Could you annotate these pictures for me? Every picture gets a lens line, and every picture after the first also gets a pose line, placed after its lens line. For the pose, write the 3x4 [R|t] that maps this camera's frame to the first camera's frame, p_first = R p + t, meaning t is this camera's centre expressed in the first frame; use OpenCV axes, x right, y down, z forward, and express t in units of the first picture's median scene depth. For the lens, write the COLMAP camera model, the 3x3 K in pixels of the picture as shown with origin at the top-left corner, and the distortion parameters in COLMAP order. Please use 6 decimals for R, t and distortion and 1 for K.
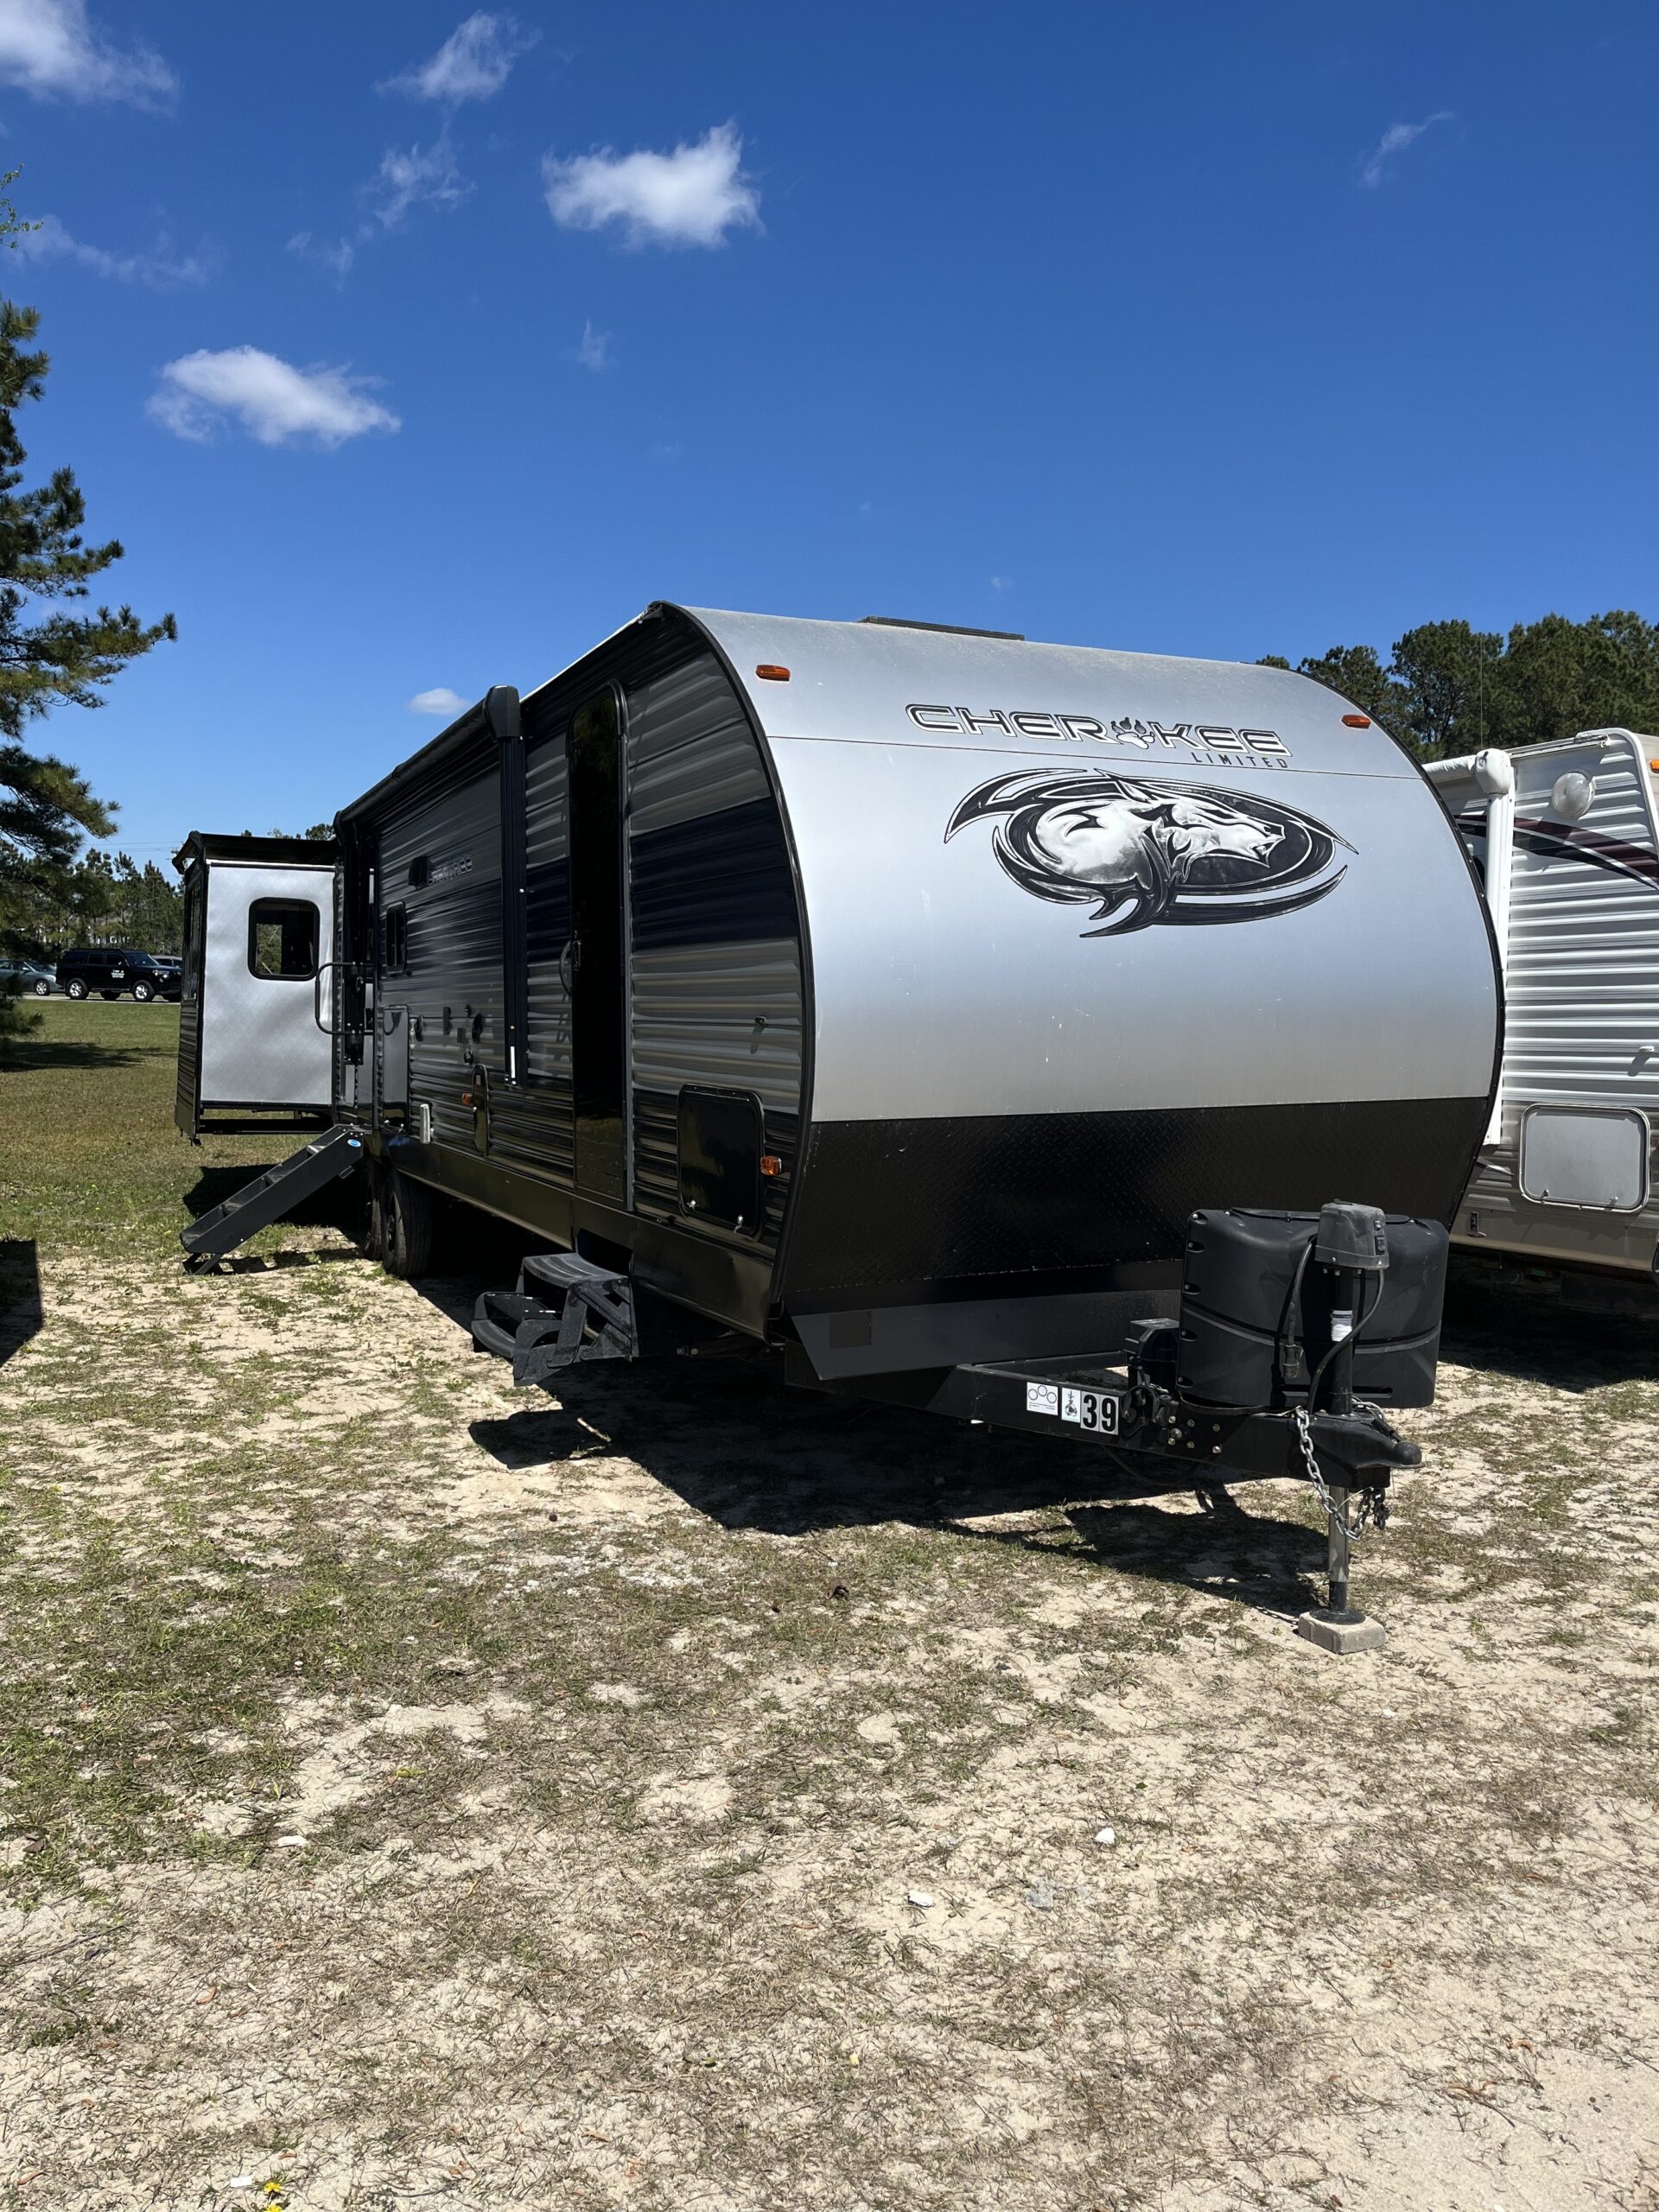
lens RADIAL K [[1686.2, 0, 827.6], [0, 1686.2, 1101.8], [0, 0, 1]] dist [0.005858, -0.005792]
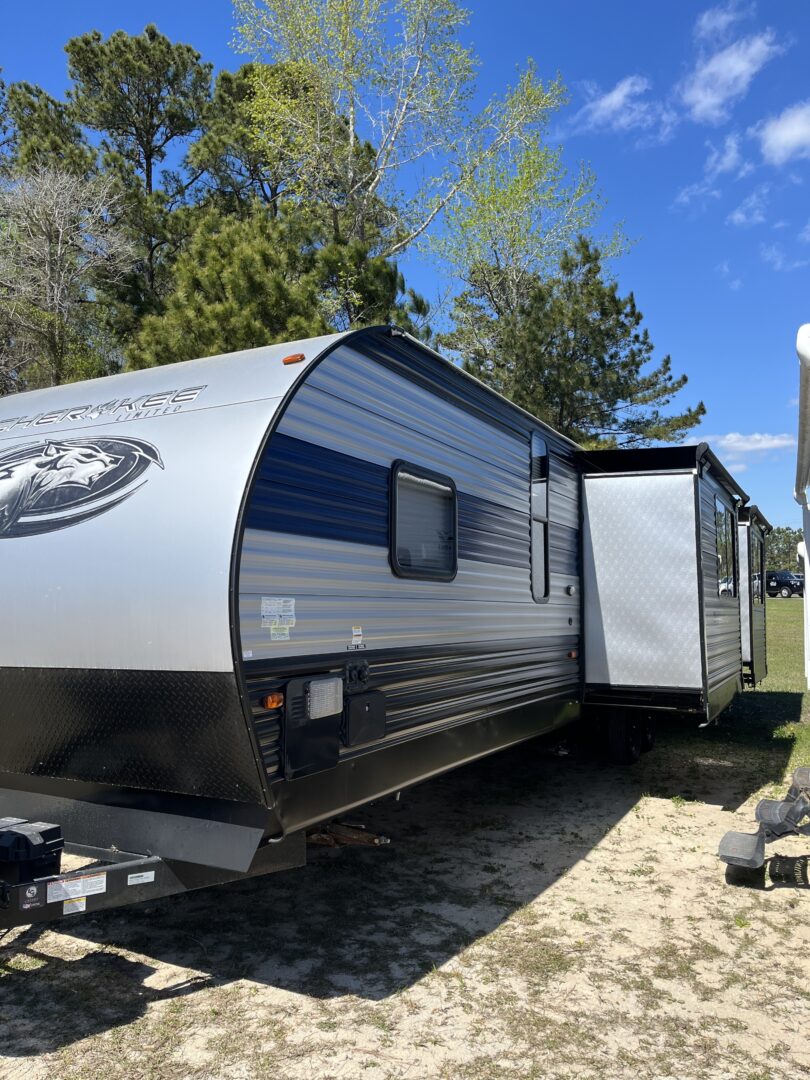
lens RADIAL K [[823.3, 0, 404.8], [0, 823.3, 543.6], [0, 0, 1]] dist [0.005858, -0.005792]
pose [[0.620262, -0.064182, -0.781765, 0.913202], [-0.034288, 0.993476, -0.108768, -0.033213], [0.783645, 0.094269, 0.614014, 0.786493]]
